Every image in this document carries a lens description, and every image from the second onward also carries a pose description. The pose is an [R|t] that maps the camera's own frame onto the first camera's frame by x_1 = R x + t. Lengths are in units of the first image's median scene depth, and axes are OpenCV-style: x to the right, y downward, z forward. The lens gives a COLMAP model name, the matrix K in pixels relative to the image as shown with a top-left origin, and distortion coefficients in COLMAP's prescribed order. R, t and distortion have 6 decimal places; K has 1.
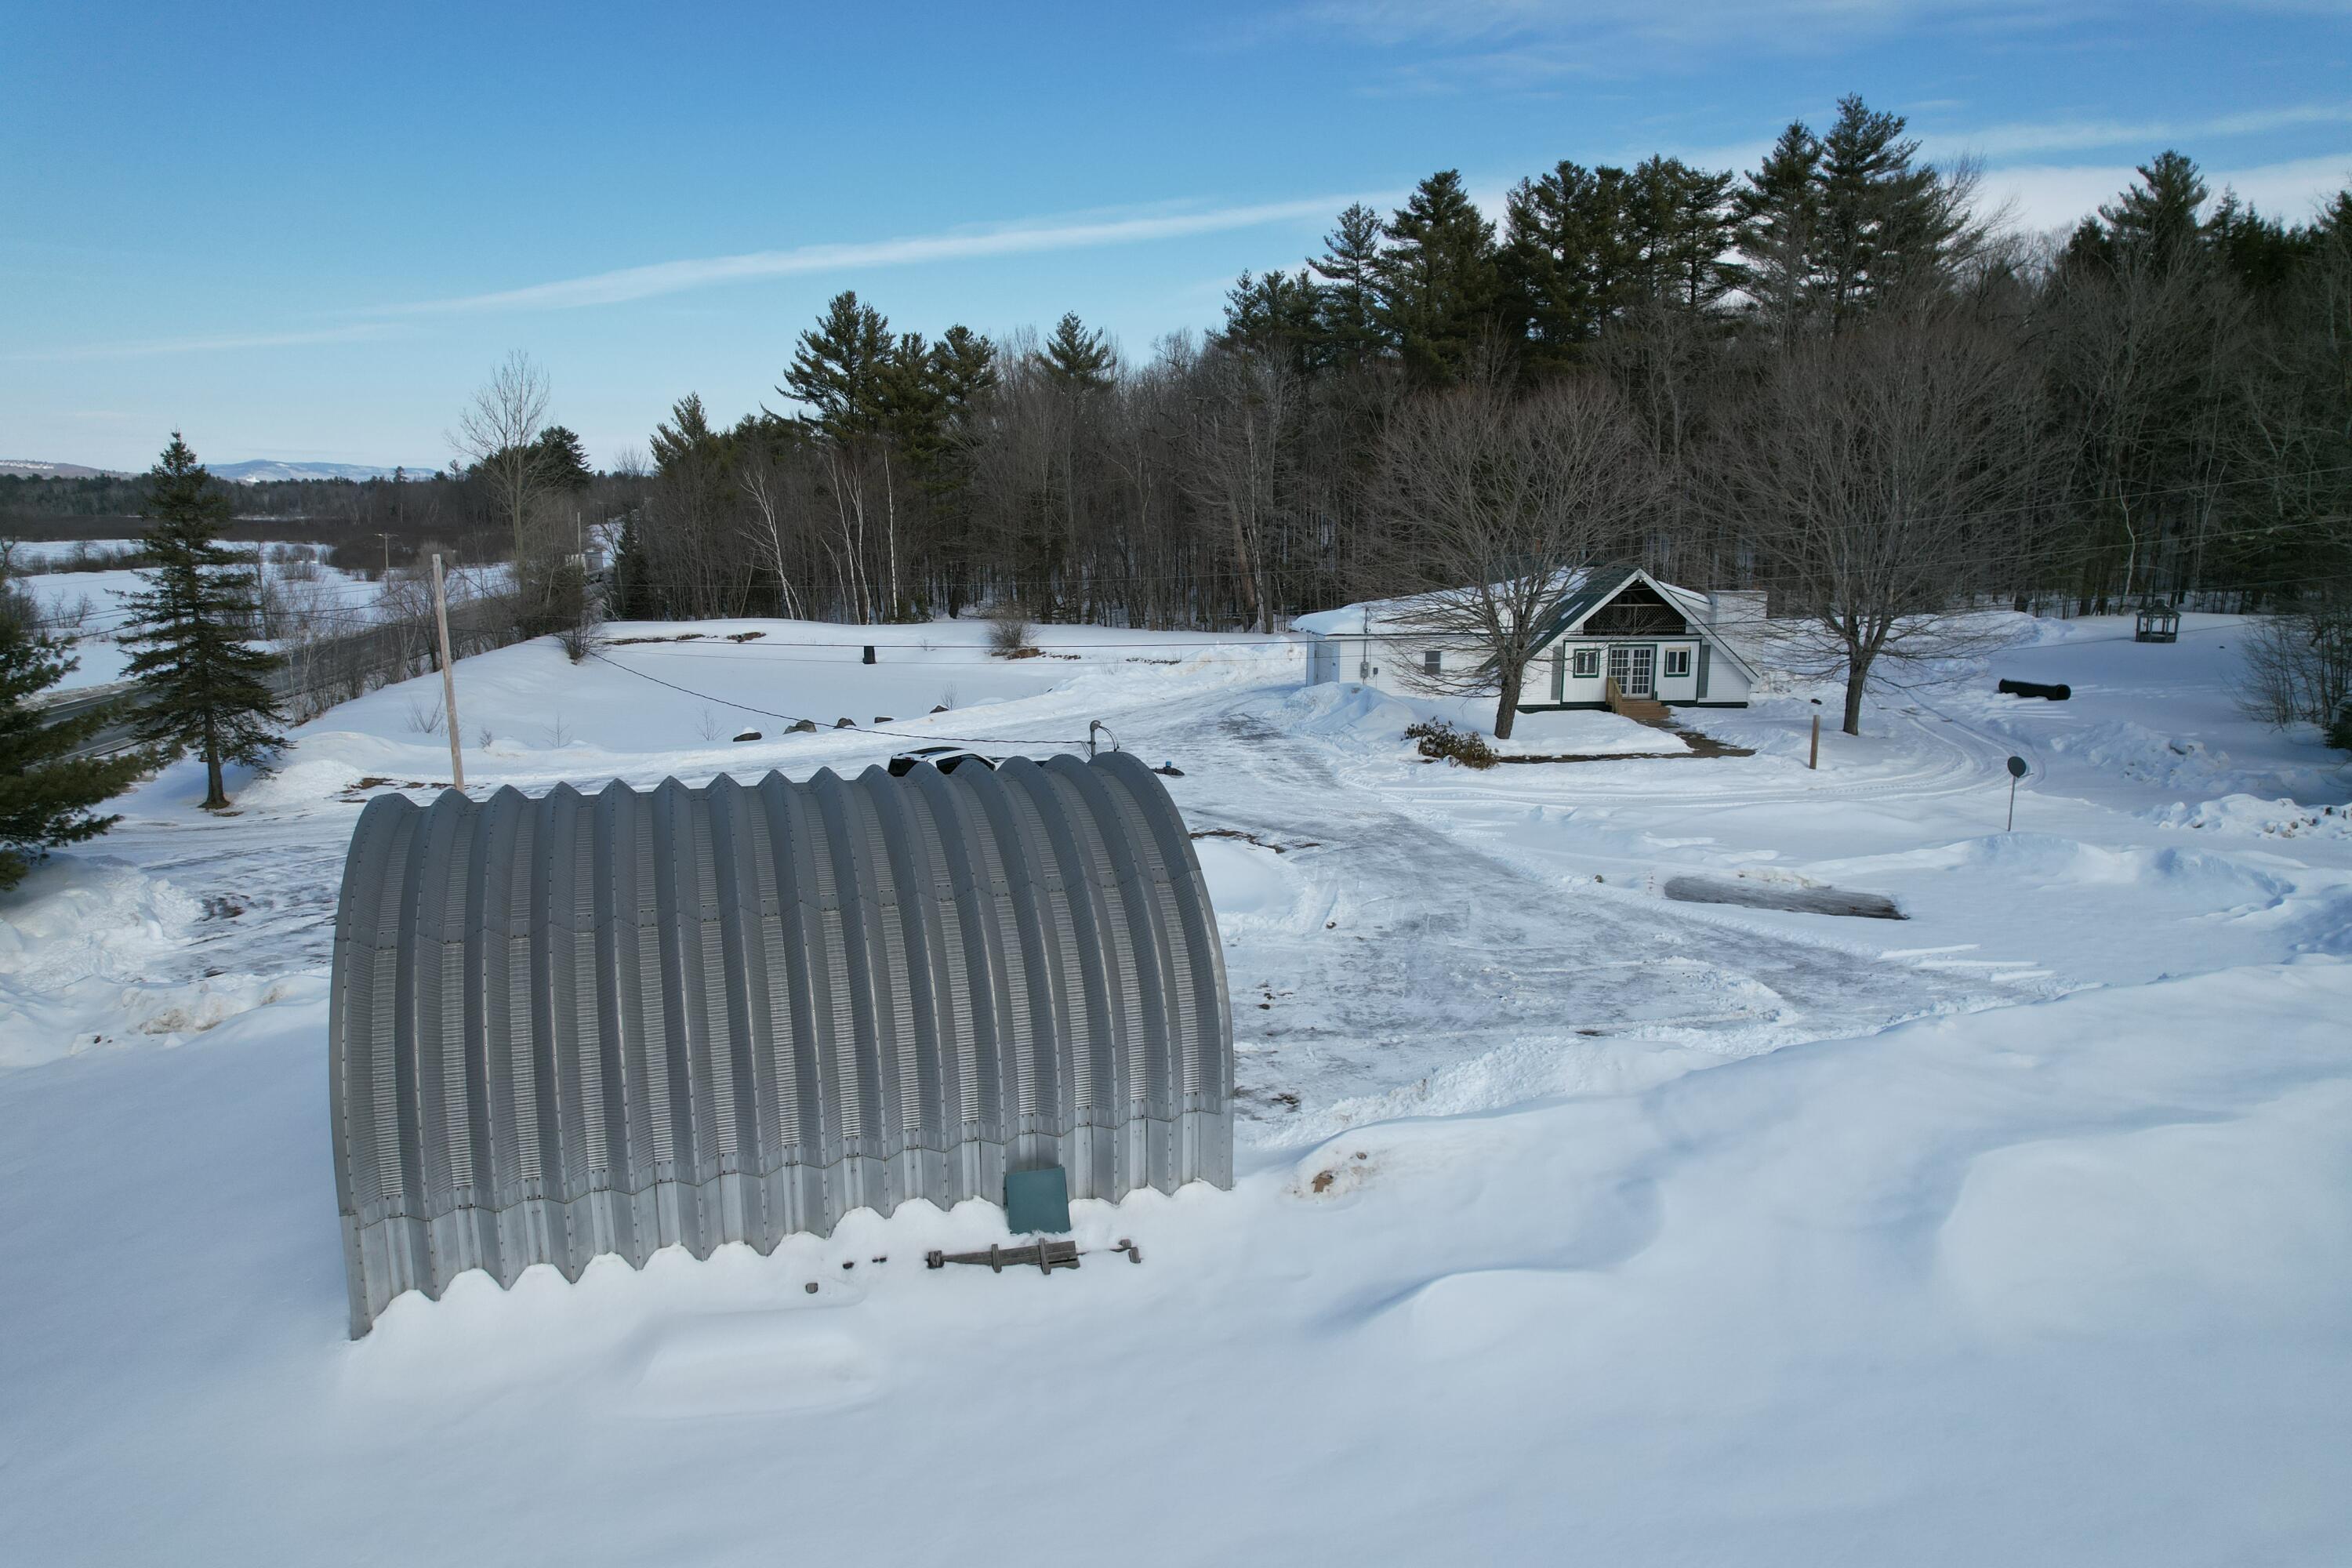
lens RADIAL K [[1514.8, 0, 1176.0], [0, 1514.8, 784.0], [0, 0, 1]] dist [-0.066980, 0.057810]
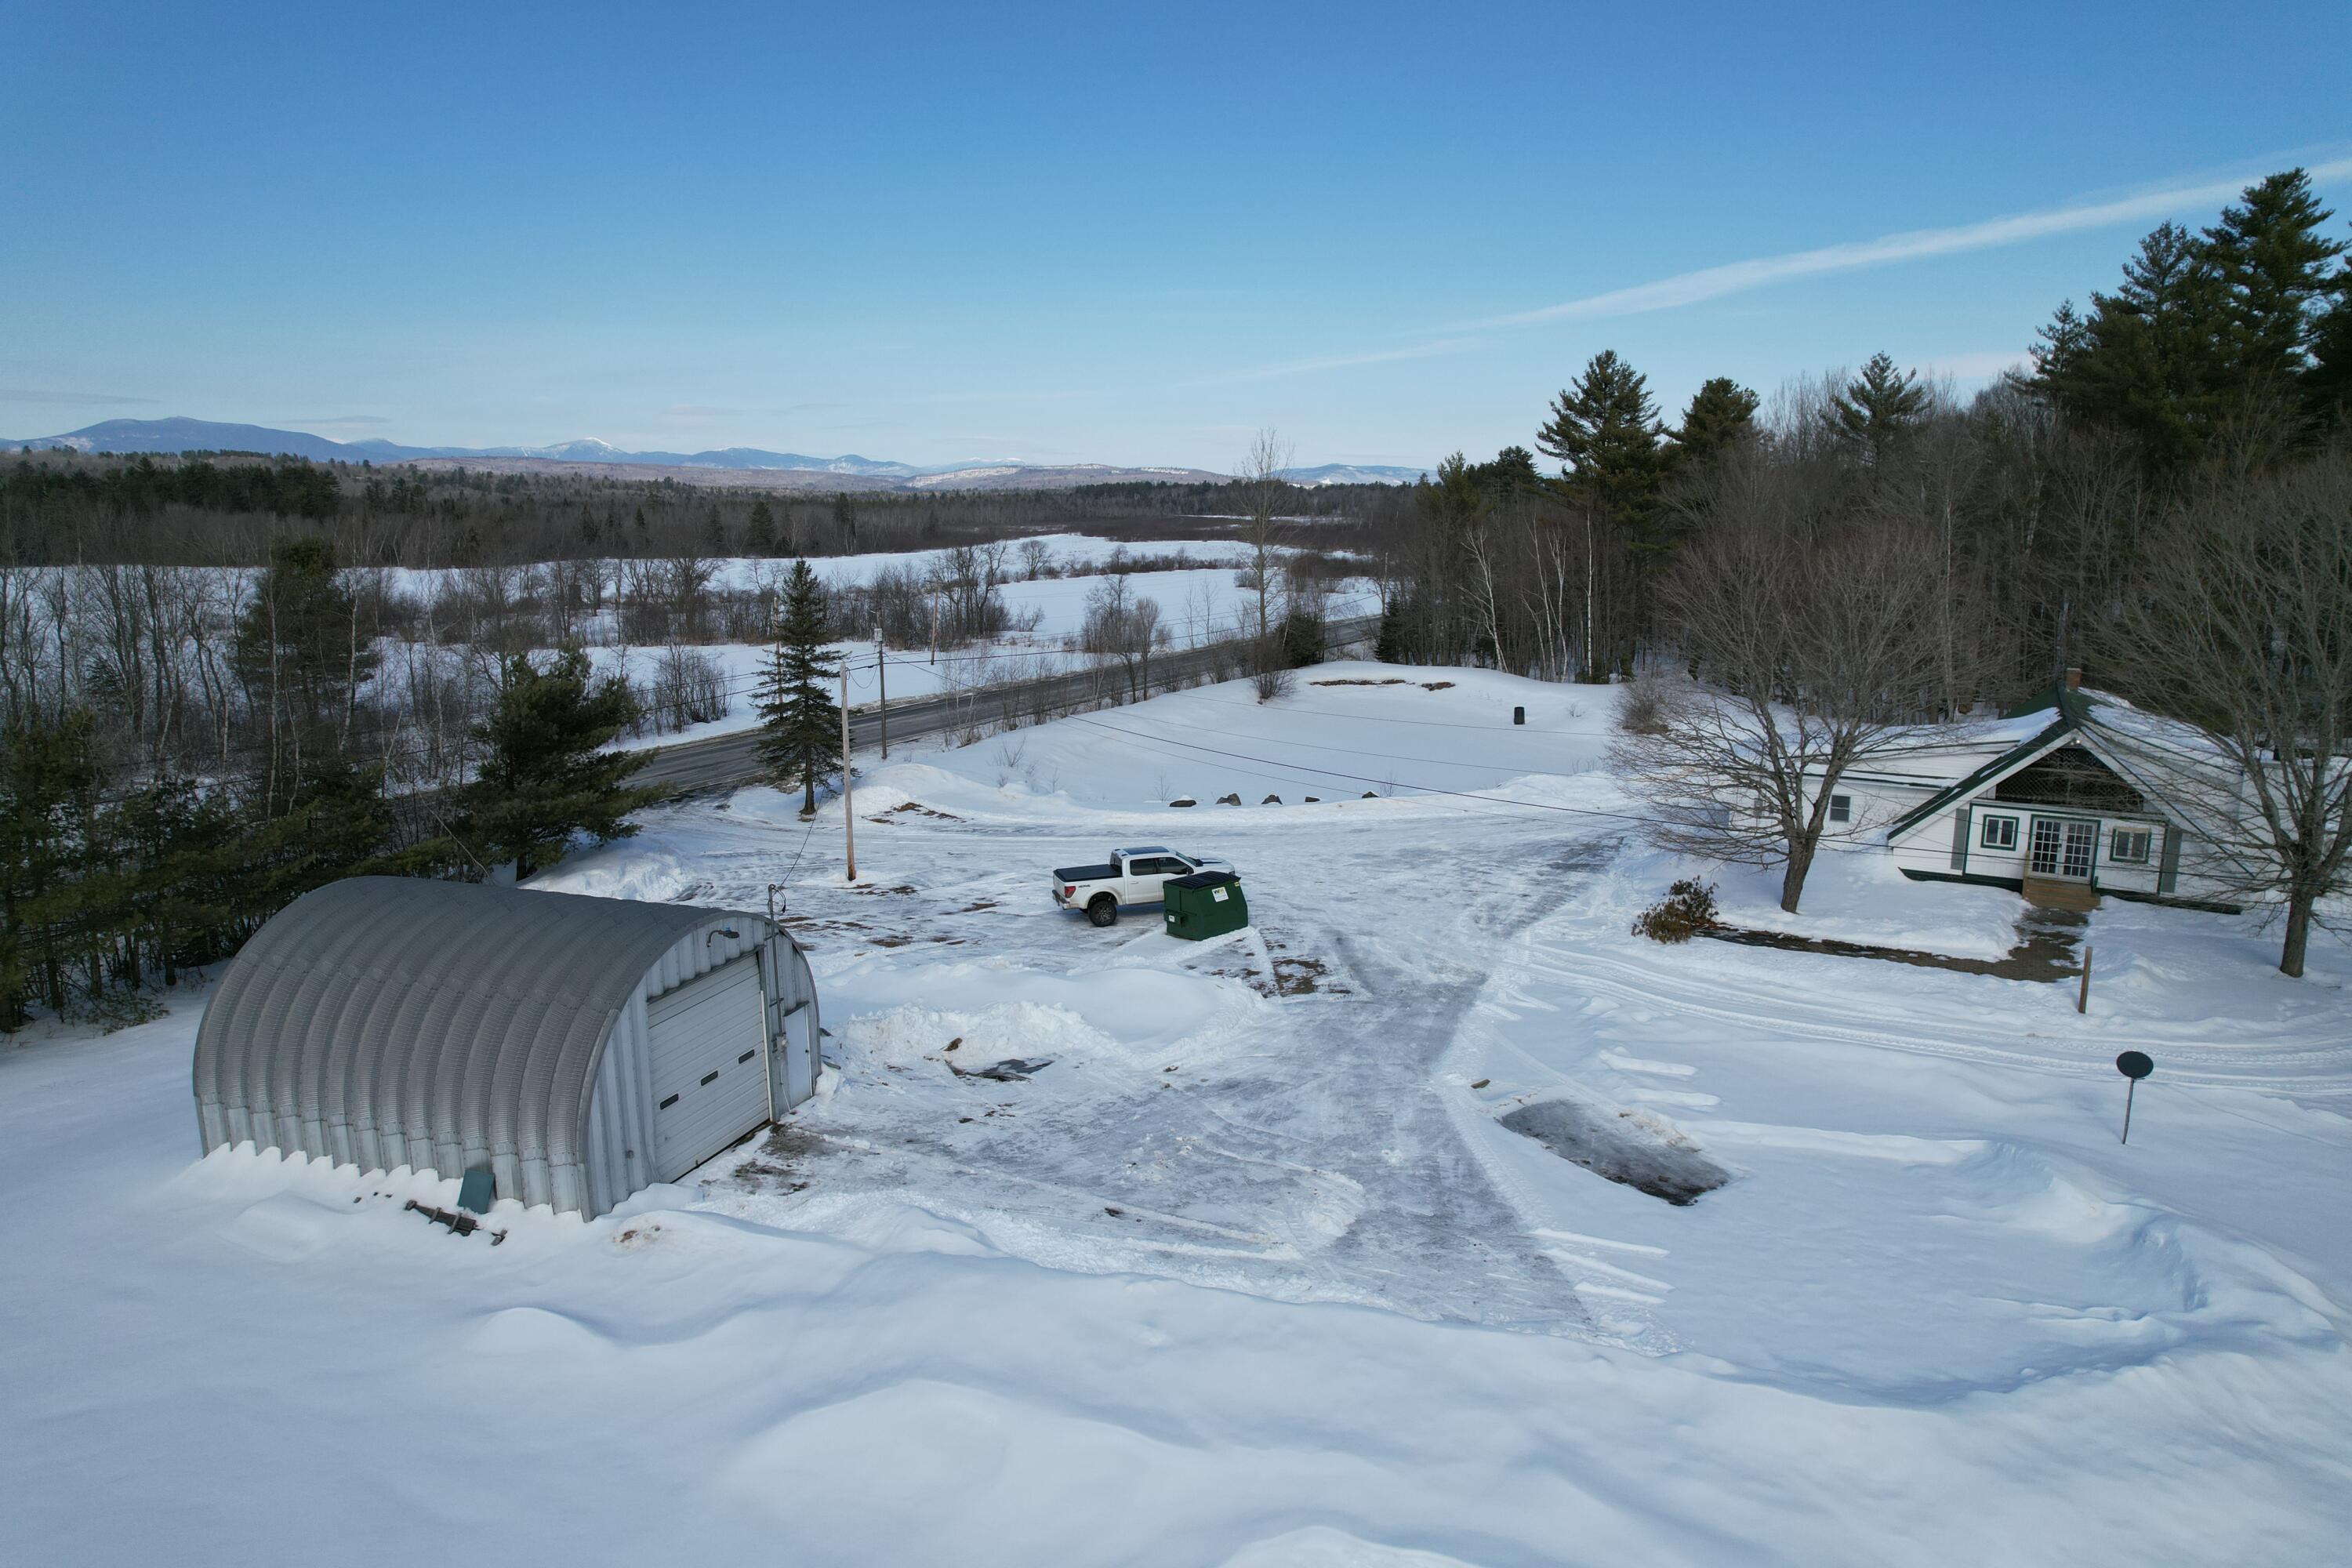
lens RADIAL K [[1514.8, 0, 1176.0], [0, 1514.8, 784.0], [0, 0, 1]] dist [-0.066980, 0.057810]
pose [[0.796188, 0.112365, -0.594524, 0.395139], [-0.112835, 0.992941, 0.036557, -0.084479], [0.594435, 0.037977, 0.803246, 0.038317]]
